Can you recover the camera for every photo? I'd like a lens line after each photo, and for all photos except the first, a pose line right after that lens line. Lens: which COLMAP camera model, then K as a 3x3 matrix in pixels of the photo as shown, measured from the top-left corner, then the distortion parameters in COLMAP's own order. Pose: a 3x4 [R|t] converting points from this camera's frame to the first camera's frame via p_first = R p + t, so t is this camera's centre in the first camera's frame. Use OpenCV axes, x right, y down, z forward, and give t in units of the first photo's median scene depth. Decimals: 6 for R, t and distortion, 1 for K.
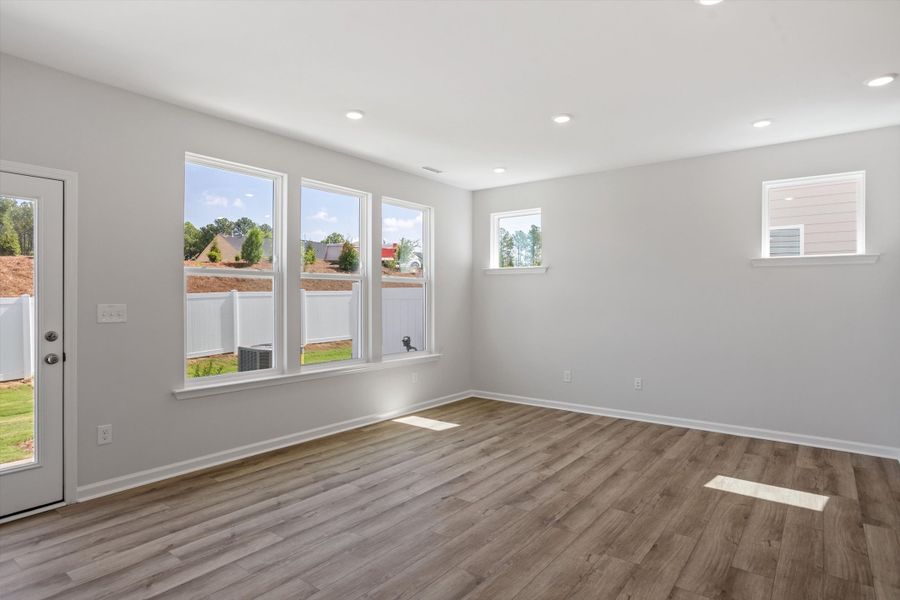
lens RADIAL K [[497.7, 0, 453.8], [0, 497.7, 292.0], [0, 0, 1]] dist [-0.025109, 0.007502]
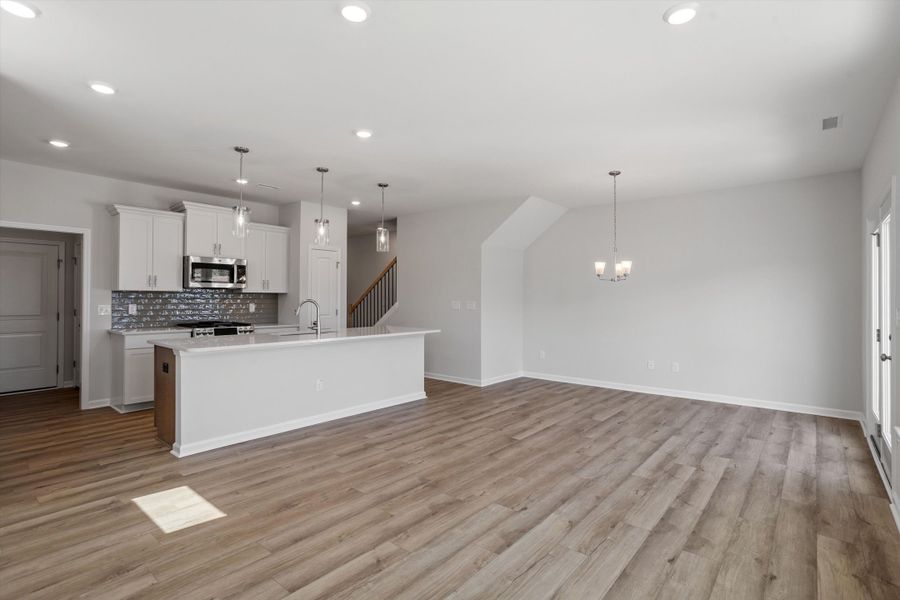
lens RADIAL K [[448.2, 0, 447.7], [0, 448.2, 291.7], [0, 0, 1]] dist [-0.025323, 0.011387]
pose [[-0.998027, -0.003295, 0.062706, 0.066736], [-0.004934, 0.999650, -0.025988, 0.018019], [-0.062599, -0.026246, -0.997694, 1.650793]]
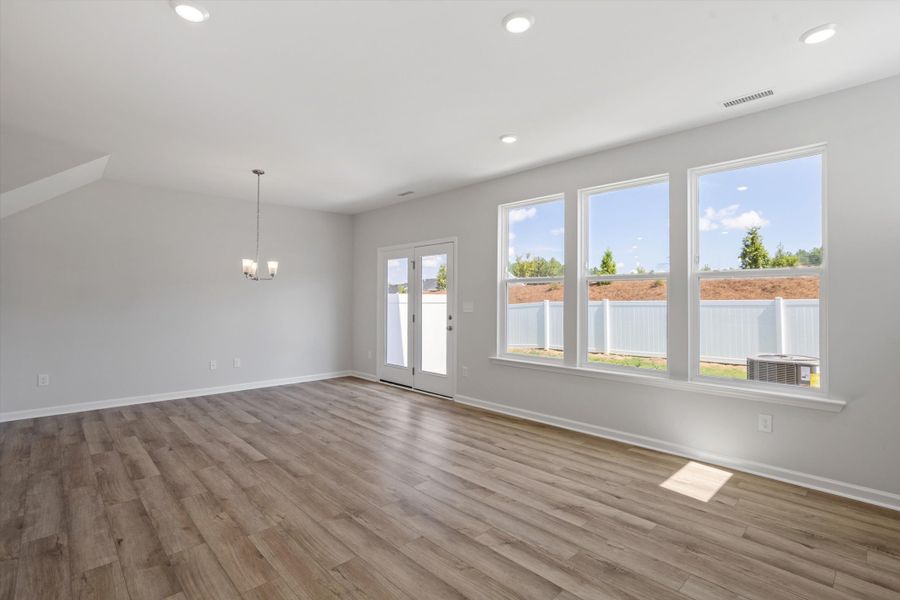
lens RADIAL K [[432.7, 0, 453.1], [0, 432.7, 297.9], [0, 0, 1]] dist [-0.035737, 0.008774]
pose [[-0.156704, -0.003807, -0.987638, 0.830561], [0.007612, 0.999958, -0.005062, 0.011690], [0.987616, -0.008311, -0.156668, 1.066883]]
